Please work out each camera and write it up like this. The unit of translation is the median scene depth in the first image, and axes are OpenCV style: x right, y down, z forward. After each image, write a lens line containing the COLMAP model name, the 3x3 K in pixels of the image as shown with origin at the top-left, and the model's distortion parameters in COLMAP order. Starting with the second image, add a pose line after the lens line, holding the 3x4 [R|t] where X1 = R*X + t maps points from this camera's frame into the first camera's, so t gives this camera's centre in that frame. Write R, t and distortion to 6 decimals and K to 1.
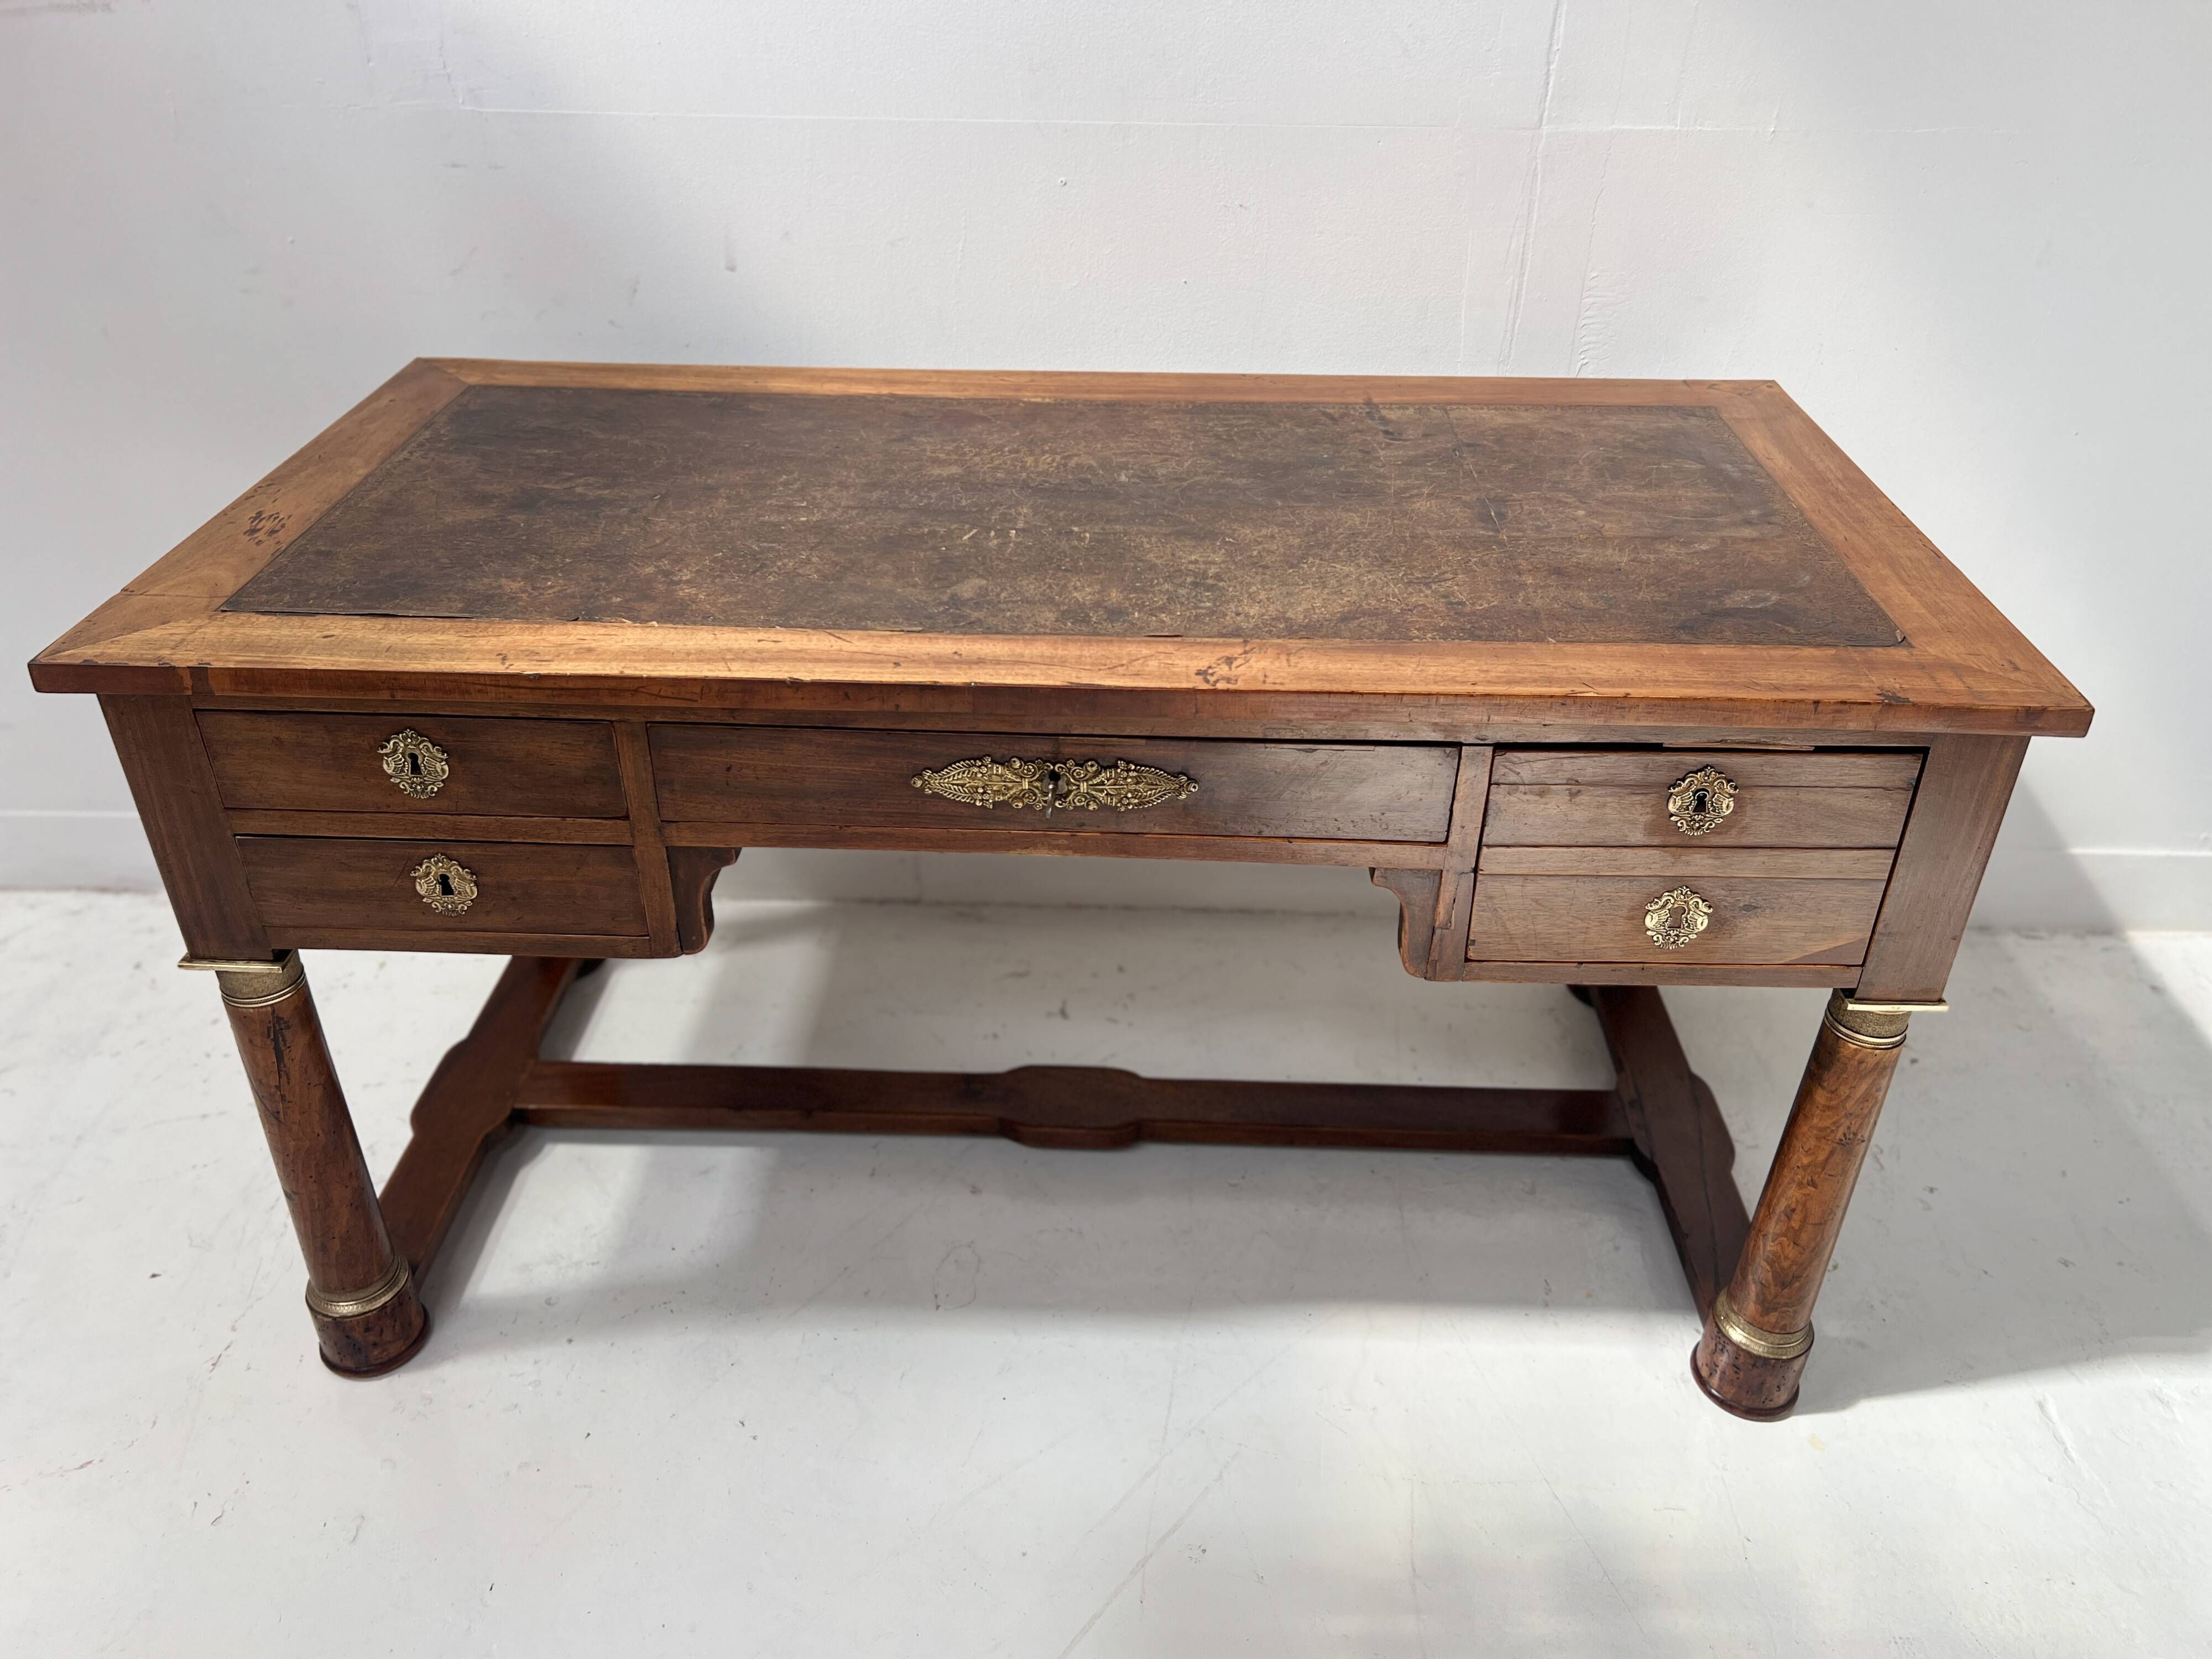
lens RADIAL K [[1678.9, 0, 1112.4], [0, 1678.9, 825.0], [0, 0, 1]] dist [0.024026, 0.002719]
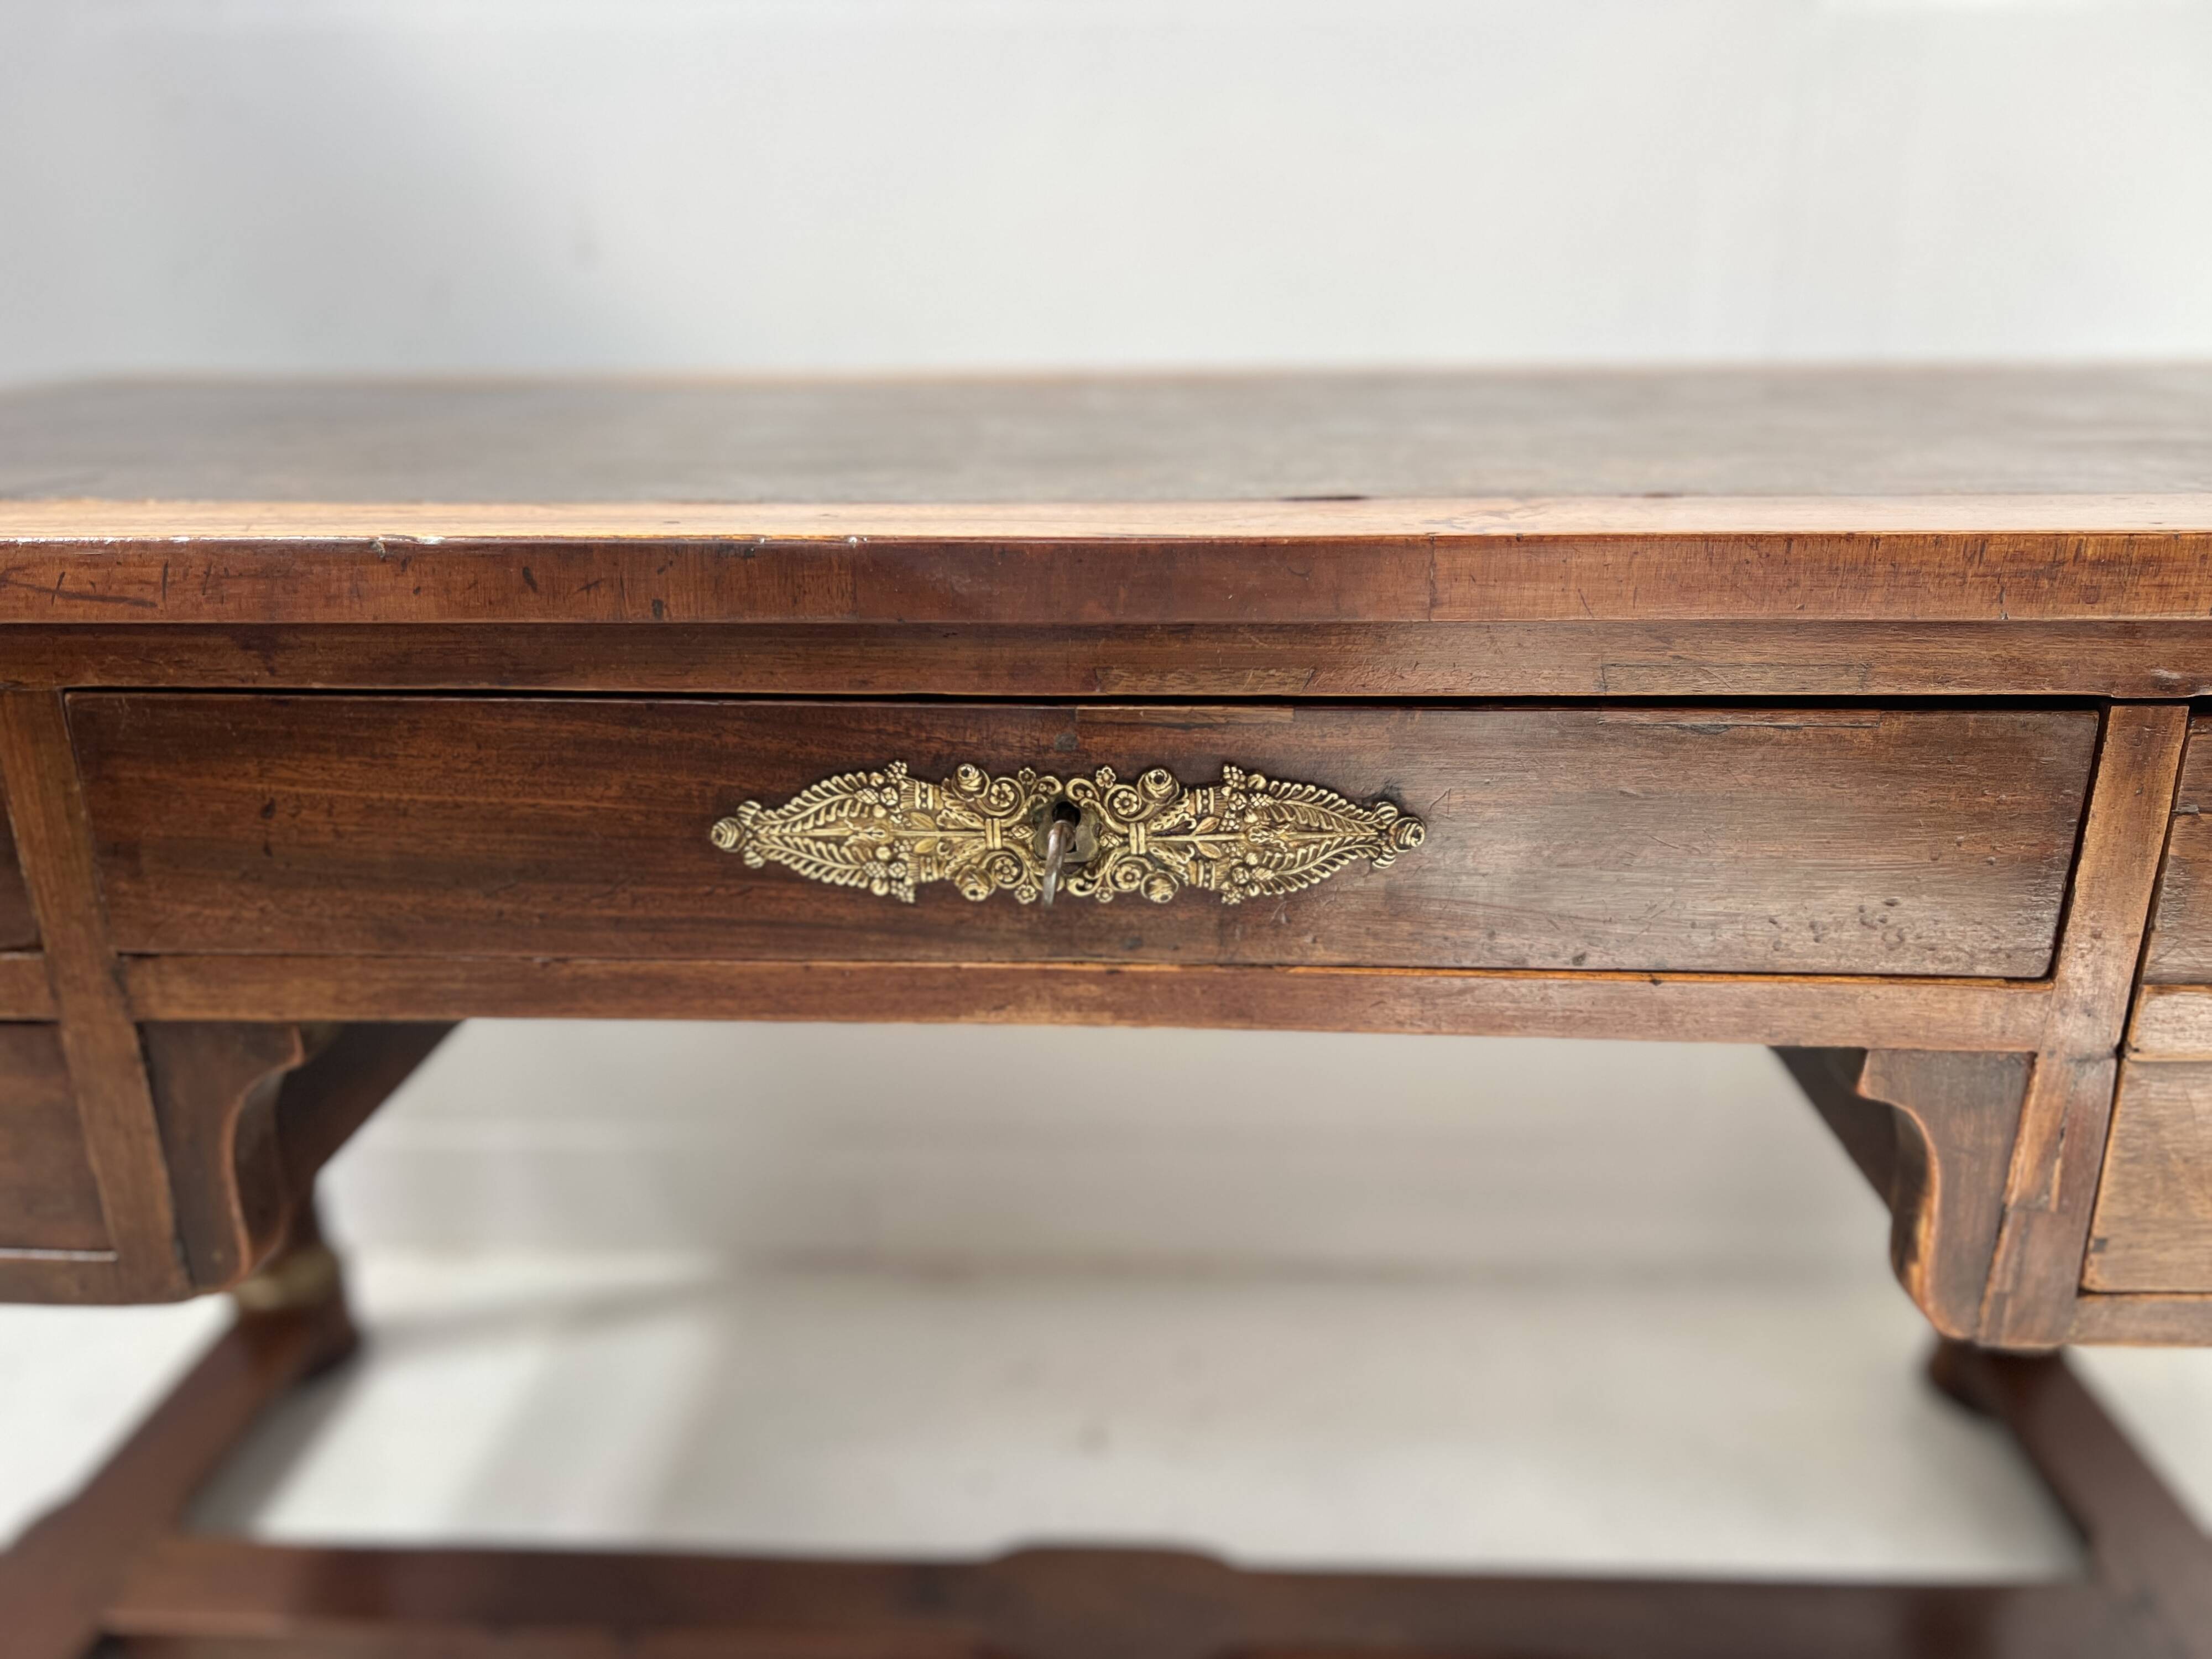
lens RADIAL K [[1655.2, 0, 1110.7], [0, 1655.2, 822.5], [0, 0, 1]] dist [0.032568, -0.055388]
pose [[0.999778, -0.013597, -0.016076, -0.016252], [0.009299, 0.970169, -0.242253, 0.064401], [0.018891, 0.242050, 0.970080, 0.570435]]
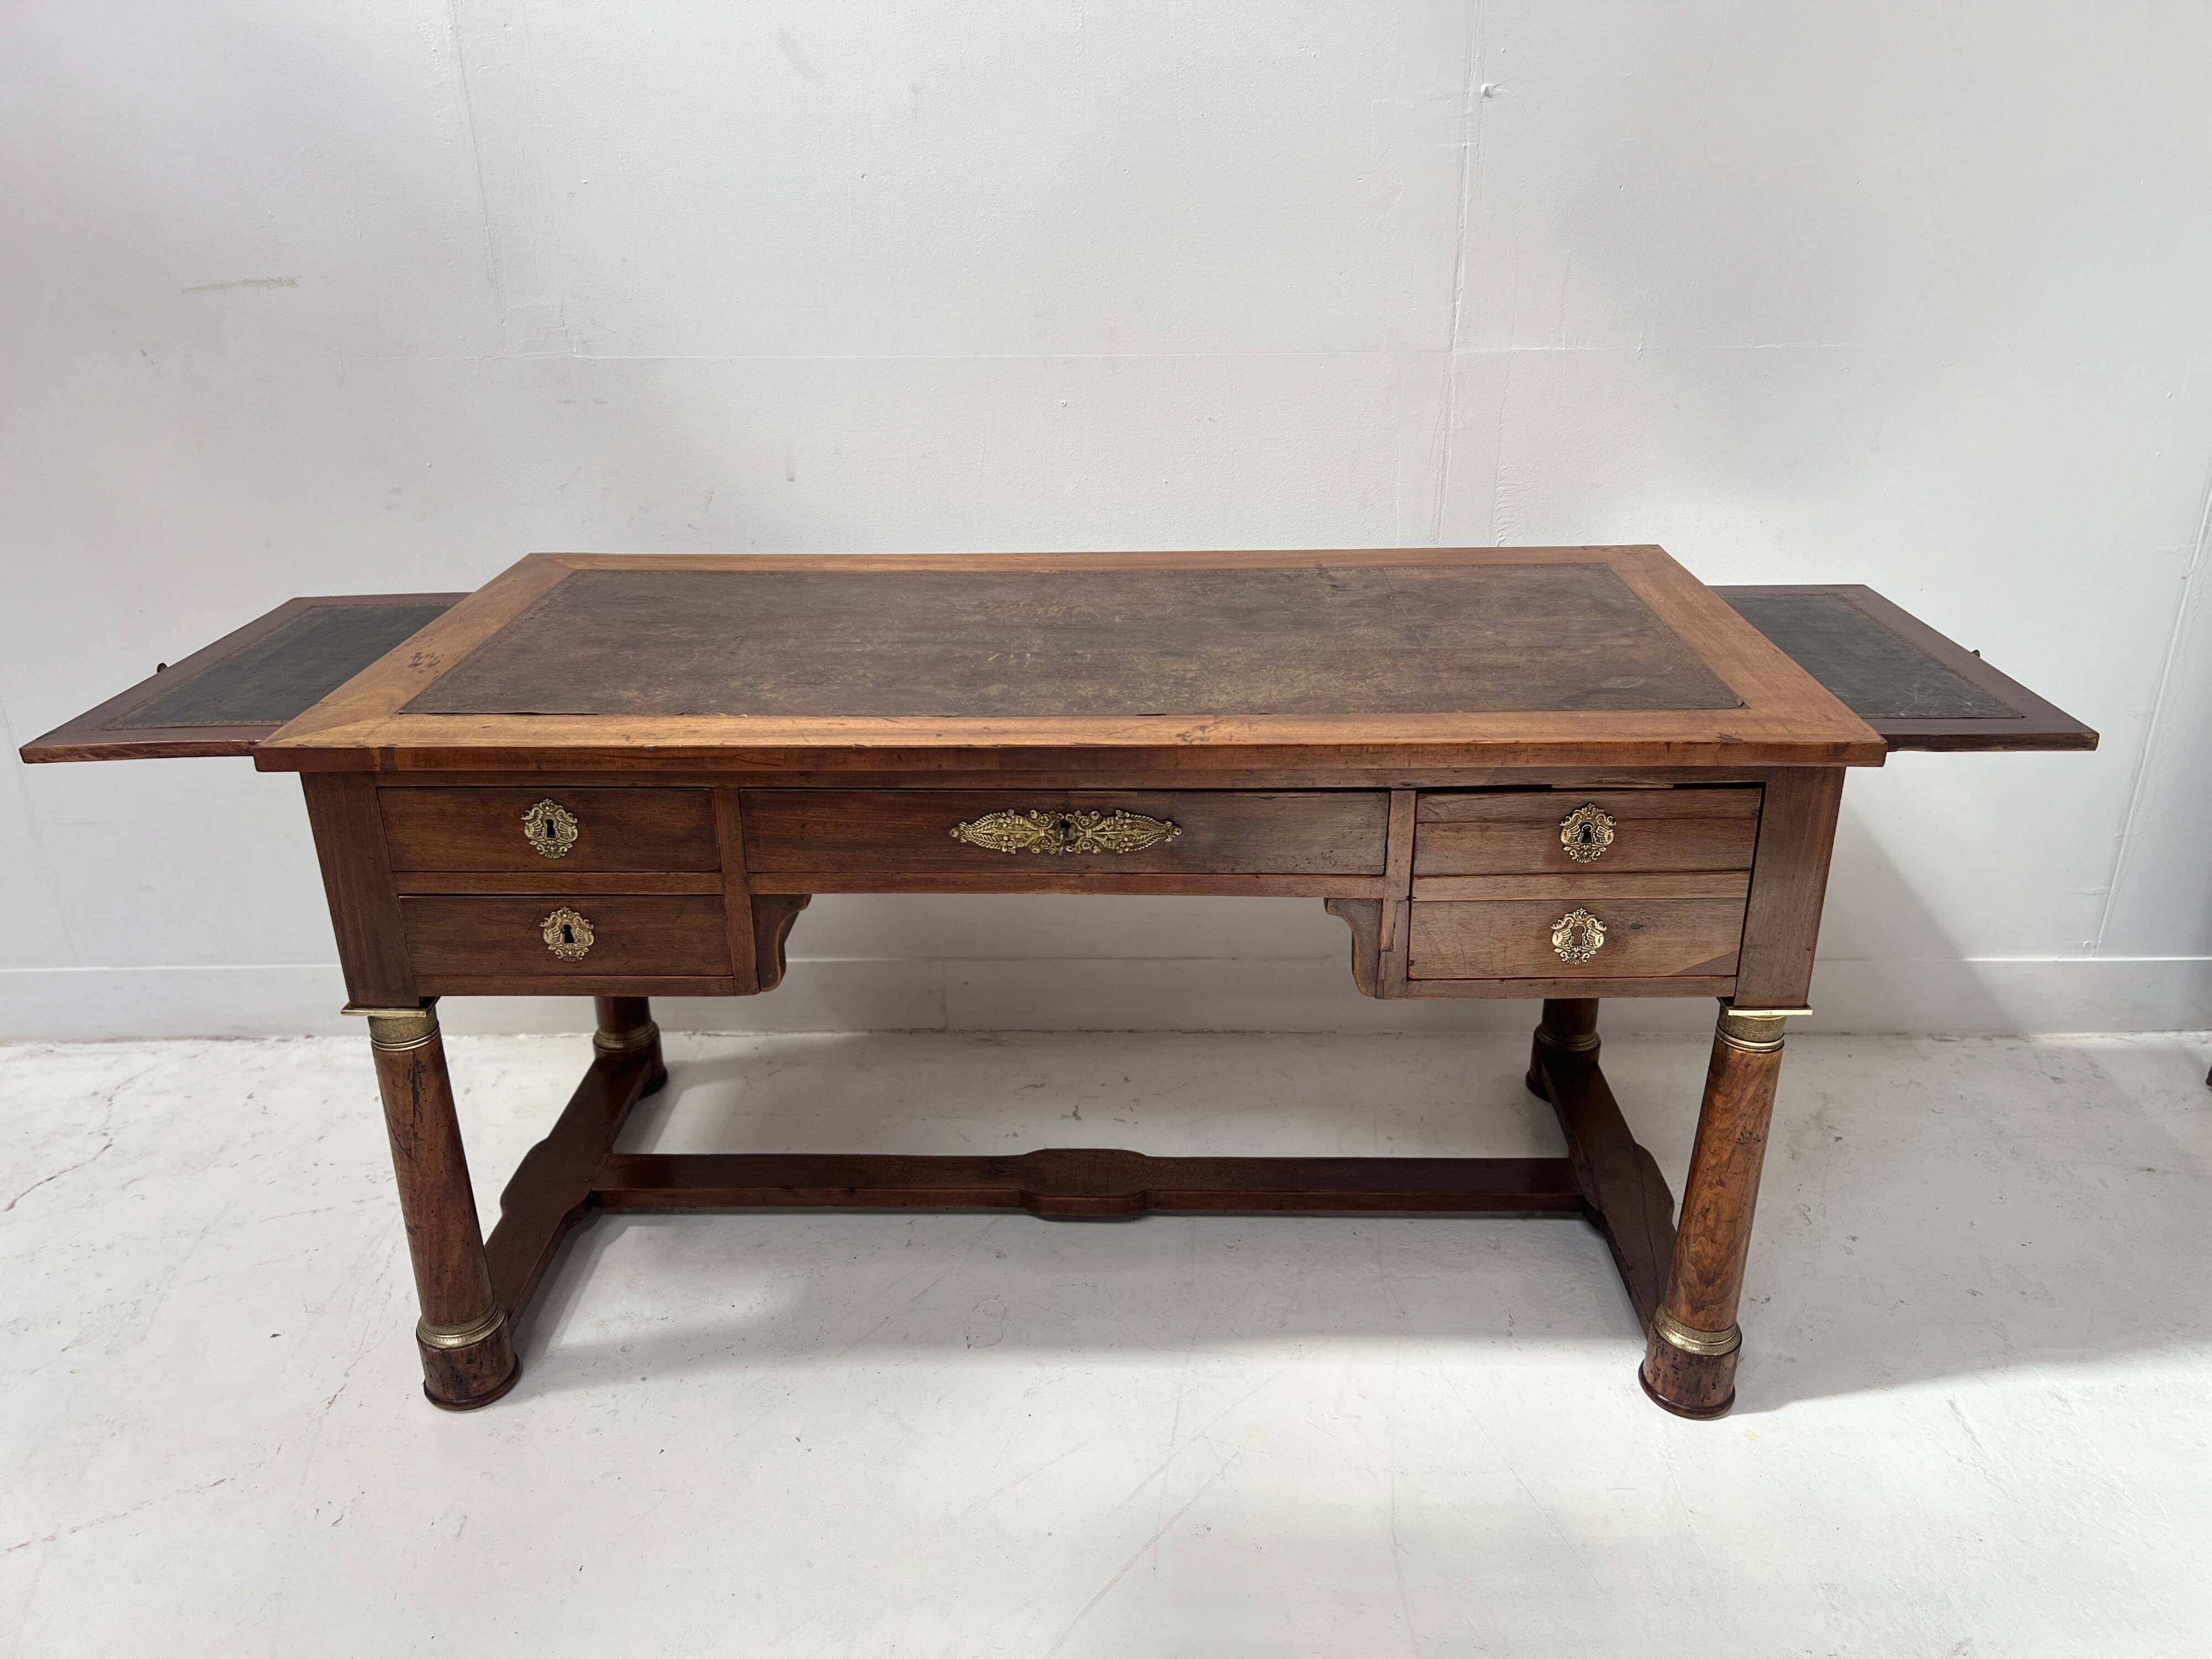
lens RADIAL K [[1667.2, 0, 1110.1], [0, 1667.2, 840.9], [0, 0, 1]] dist [0.070419, -0.087387]
pose [[0.999751, -0.021935, -0.004118, 0.003291], [0.021038, 0.987815, -0.154202, 0.161191], [0.007450, 0.154077, 0.988031, -0.203704]]
